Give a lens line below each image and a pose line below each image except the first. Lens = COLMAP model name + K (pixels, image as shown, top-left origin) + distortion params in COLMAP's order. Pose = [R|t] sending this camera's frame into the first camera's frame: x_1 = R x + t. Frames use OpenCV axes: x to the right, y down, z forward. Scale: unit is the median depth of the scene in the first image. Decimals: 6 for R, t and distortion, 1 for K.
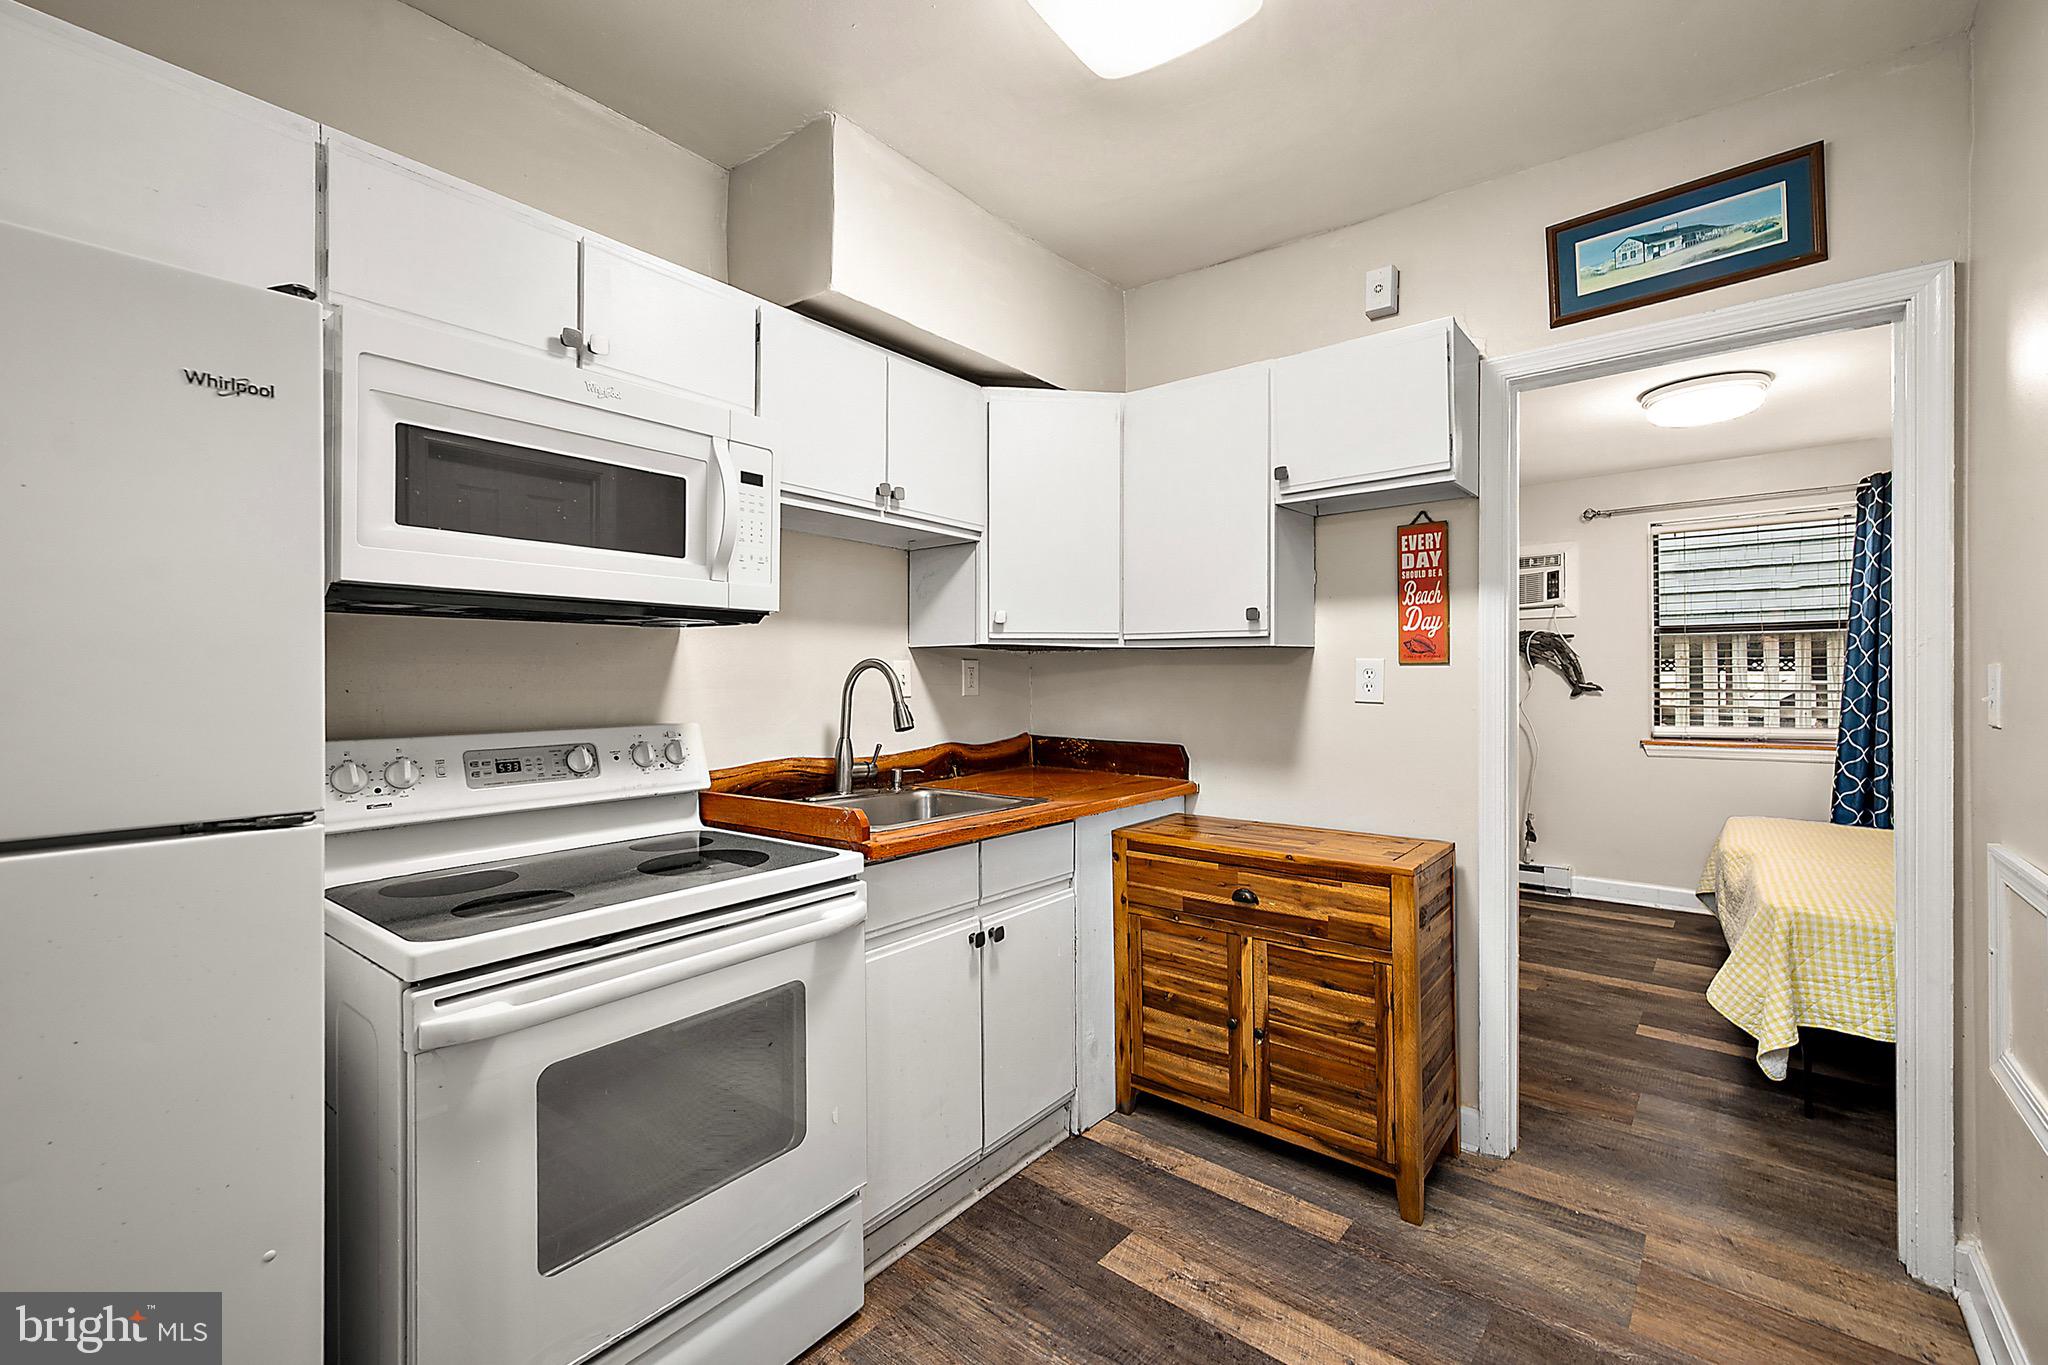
lens RADIAL K [[822.0, 0, 999.3], [0, 822.0, 677.7], [0, 0, 1]] dist [0.004459, 0.000268]
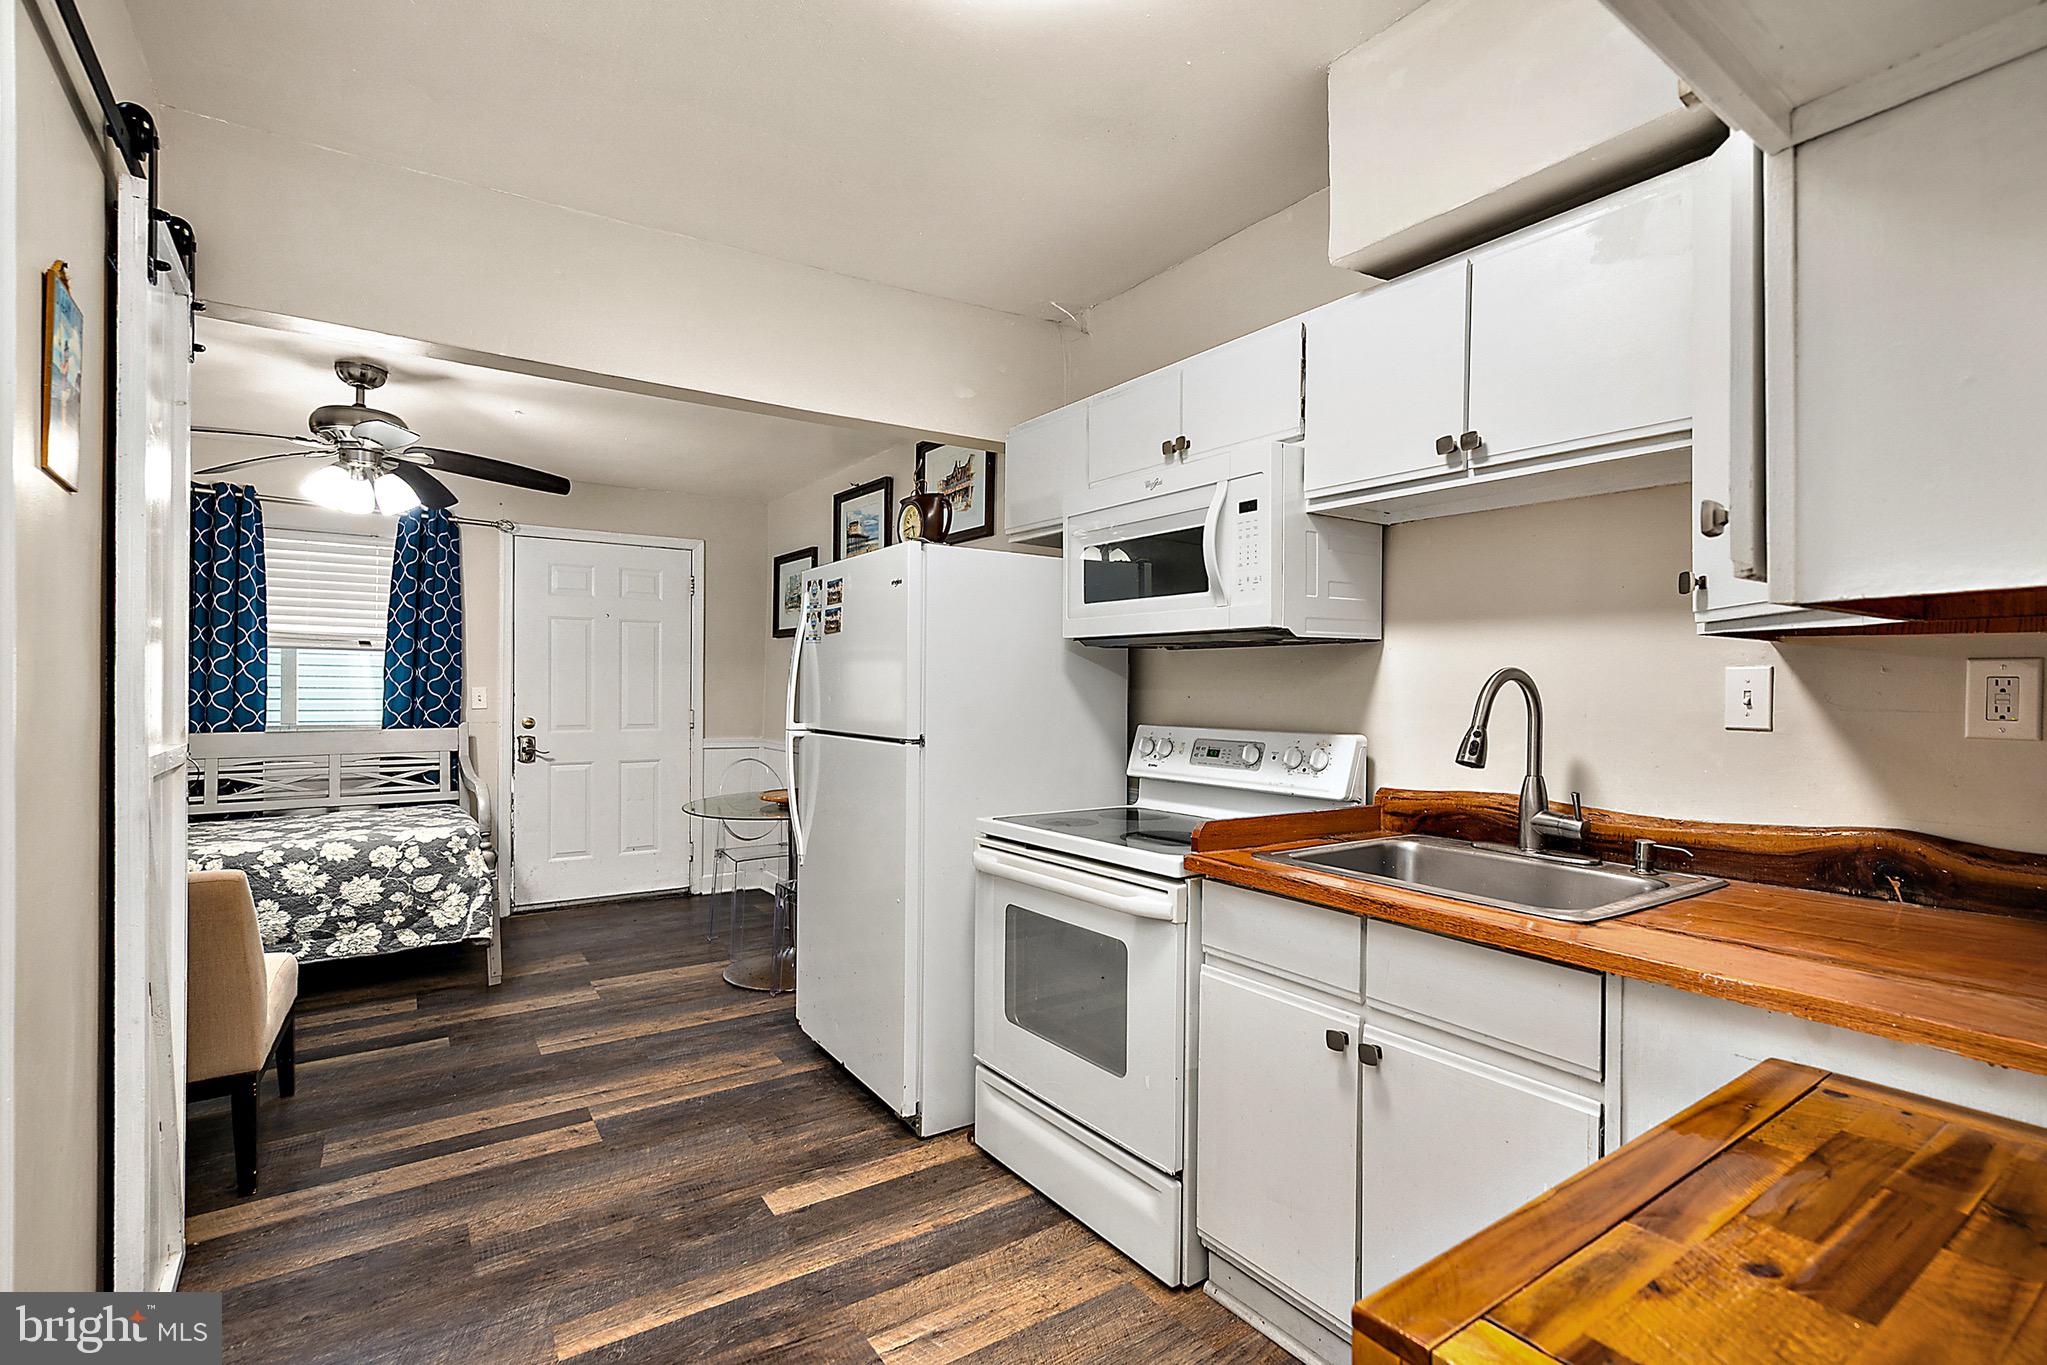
lens RADIAL K [[940.8, 0, 1032.4], [0, 940.8, 687.6], [0, 0, 1]] dist [-0.001833, -0.000122]
pose [[-0.238349, 0.004187, -0.971170, 0.771328], [-0.006444, 0.999962, 0.005892, -0.007621], [0.971158, 0.007662, -0.238313, 0.816866]]
